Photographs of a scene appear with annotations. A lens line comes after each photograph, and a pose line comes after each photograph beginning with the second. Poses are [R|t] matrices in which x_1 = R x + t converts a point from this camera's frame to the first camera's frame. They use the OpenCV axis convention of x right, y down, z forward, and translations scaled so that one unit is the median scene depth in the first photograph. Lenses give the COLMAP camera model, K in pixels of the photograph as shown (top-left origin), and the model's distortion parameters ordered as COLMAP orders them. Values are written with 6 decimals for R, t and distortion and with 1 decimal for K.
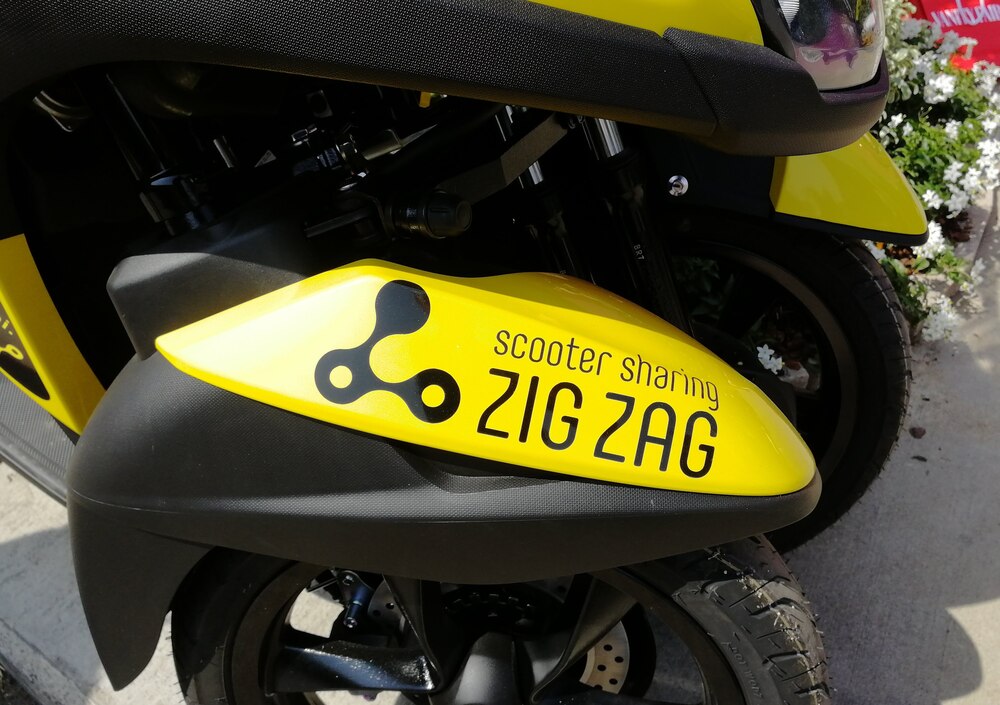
lens RADIAL K [[806.4, 0, 502.6], [0, 806.4, 354.3], [0, 0, 1]] dist [0.049821, -0.039683]
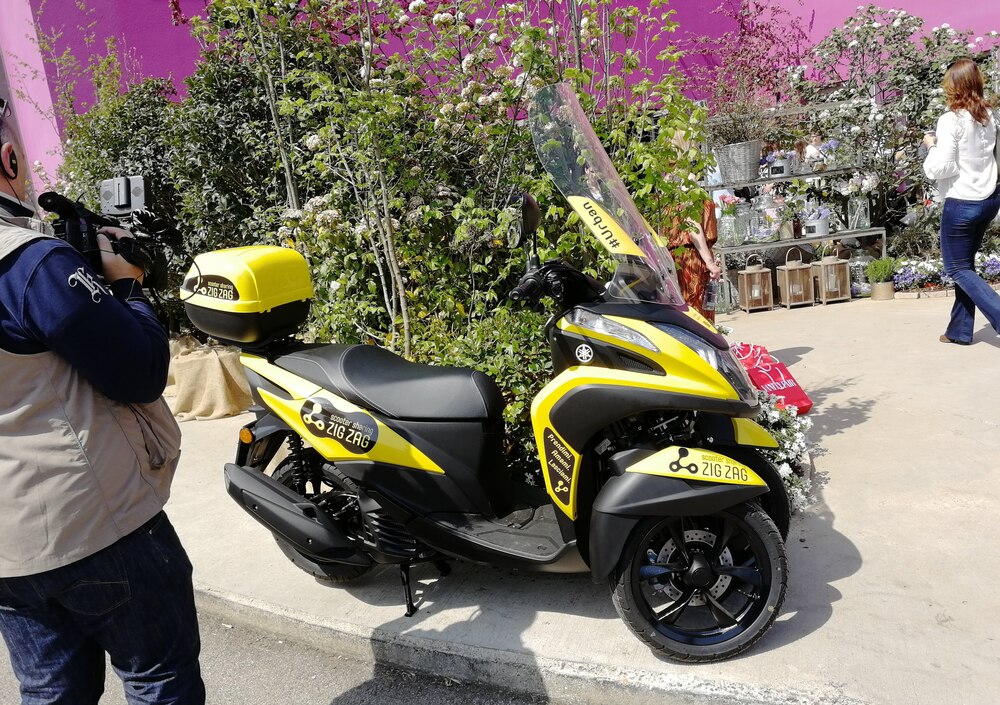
lens RADIAL K [[806.4, 0, 498.4], [0, 806.4, 354.1], [0, 0, 1]] dist [0.049821, -0.039683]
pose [[0.987037, -0.071662, 0.143604, -1.964056], [0.127337, 0.894310, -0.428947, 1.428923], [-0.097688, 0.441672, 0.891842, -3.733910]]
